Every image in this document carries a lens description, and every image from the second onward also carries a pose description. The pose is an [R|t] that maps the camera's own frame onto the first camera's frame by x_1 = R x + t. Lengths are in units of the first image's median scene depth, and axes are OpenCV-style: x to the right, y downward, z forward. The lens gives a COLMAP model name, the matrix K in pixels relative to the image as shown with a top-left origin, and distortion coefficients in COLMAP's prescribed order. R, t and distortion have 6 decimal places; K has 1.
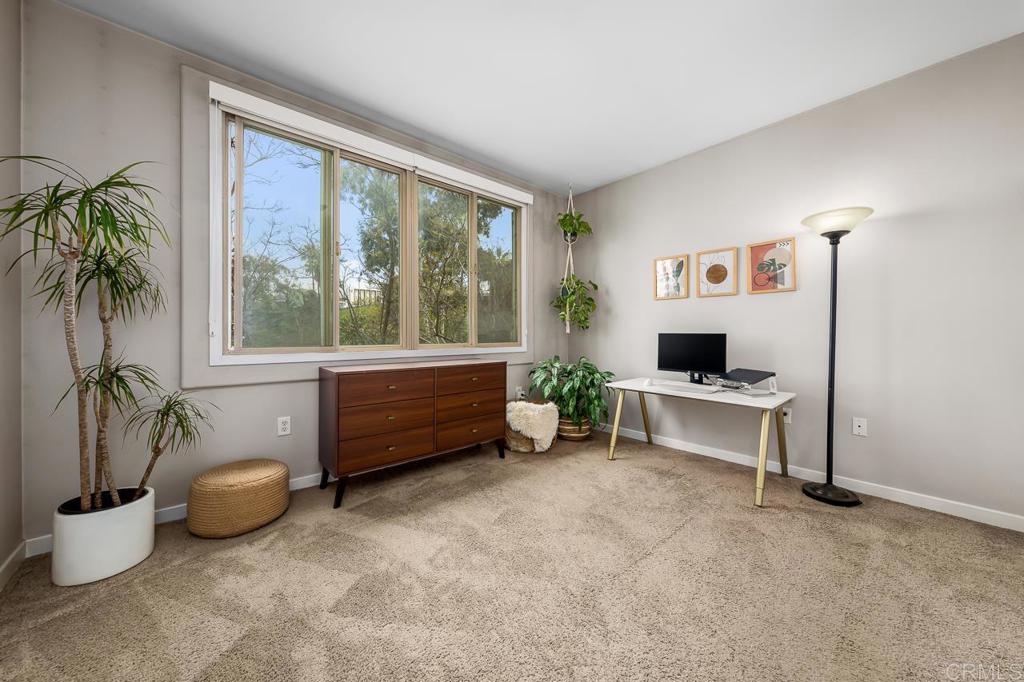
lens RADIAL K [[353.4, 0, 519.3], [0, 353.4, 334.5], [0, 0, 1]] dist [-0.000479, -0.000234]
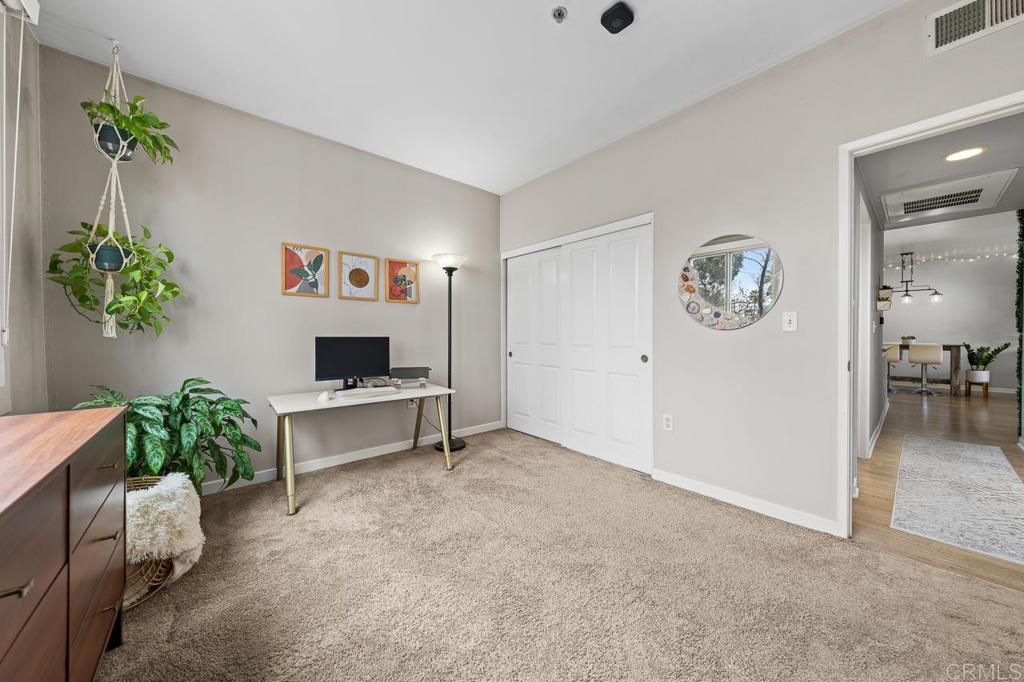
lens RADIAL K [[353.4, 0, 516.7], [0, 353.4, 338.1], [0, 0, 1]] dist [-0.000479, -0.000234]
pose [[0.018907, -0.009971, 0.999772, -0.465801], [0.007842, 0.999921, 0.009824, -0.005796], [-0.999790, 0.007654, 0.018984, 0.556485]]
